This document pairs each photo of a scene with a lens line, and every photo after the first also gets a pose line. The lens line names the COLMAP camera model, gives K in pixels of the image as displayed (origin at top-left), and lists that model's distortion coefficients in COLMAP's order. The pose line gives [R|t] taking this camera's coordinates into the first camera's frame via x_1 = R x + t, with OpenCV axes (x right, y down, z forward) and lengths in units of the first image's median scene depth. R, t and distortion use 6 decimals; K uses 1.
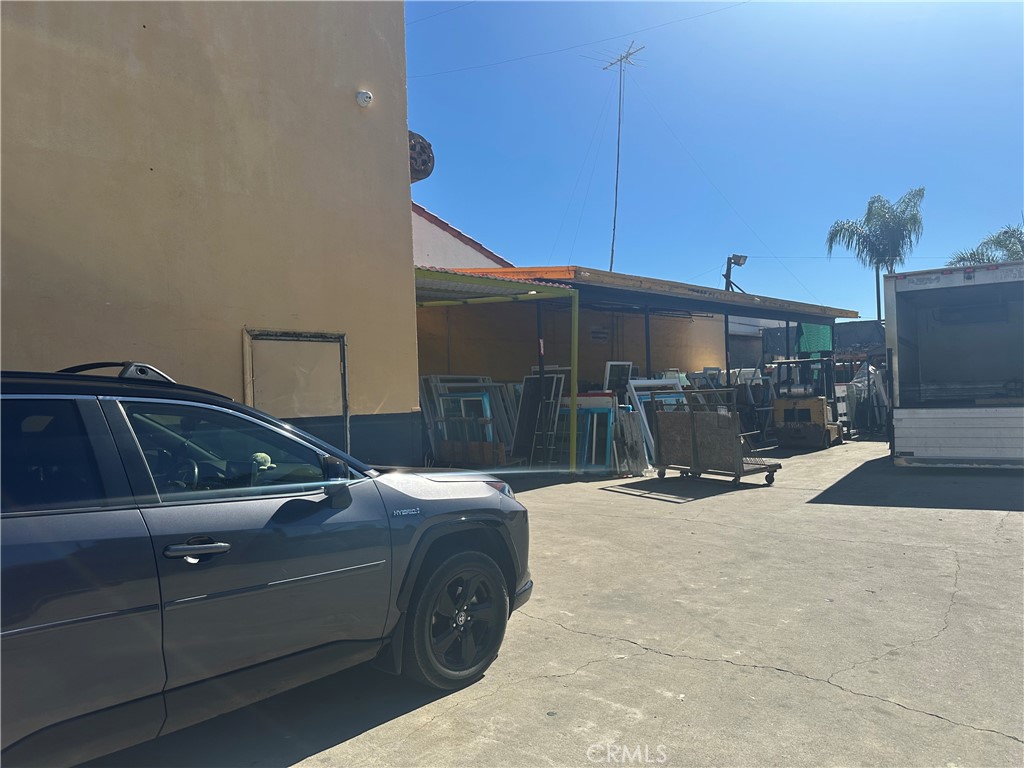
lens RADIAL K [[727.0, 0, 523.2], [0, 727.0, 386.2], [0, 0, 1]] dist [0.043617, -0.046323]
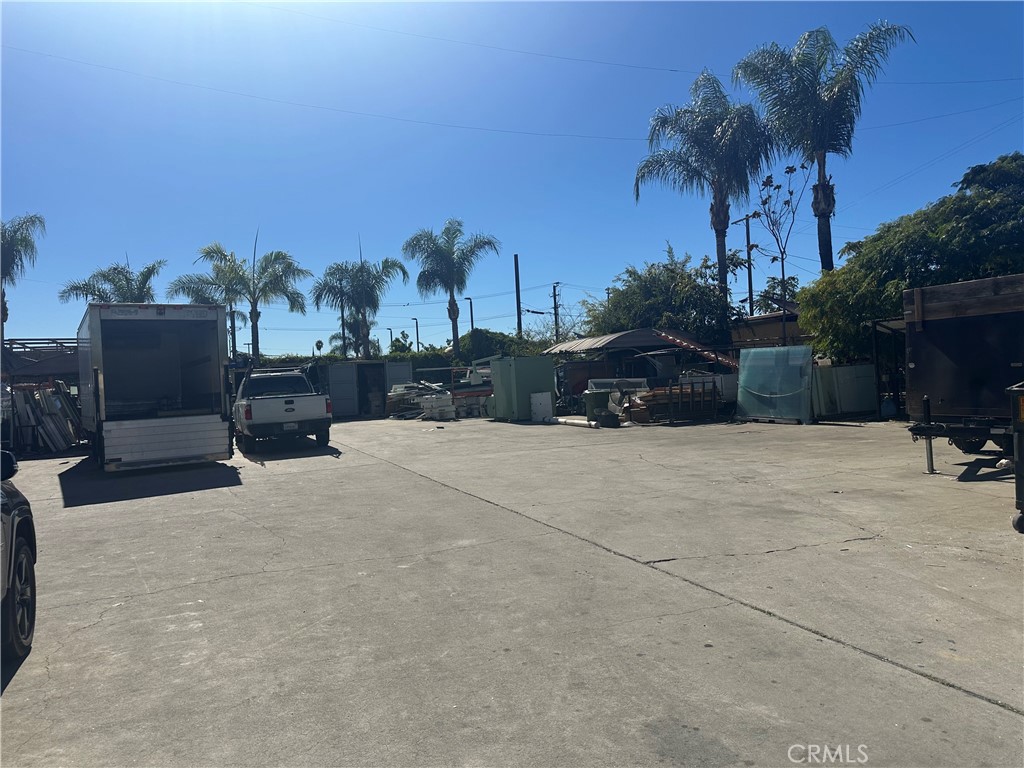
lens RADIAL K [[727.0, 0, 519.4], [0, 727.0, 381.3], [0, 0, 1]] dist [0.043617, -0.046323]
pose [[0.413670, 0.007130, 0.910399, -0.268979], [0.028370, 0.999383, -0.020718, 0.010218], [-0.909985, 0.034398, 0.413212, -0.063495]]
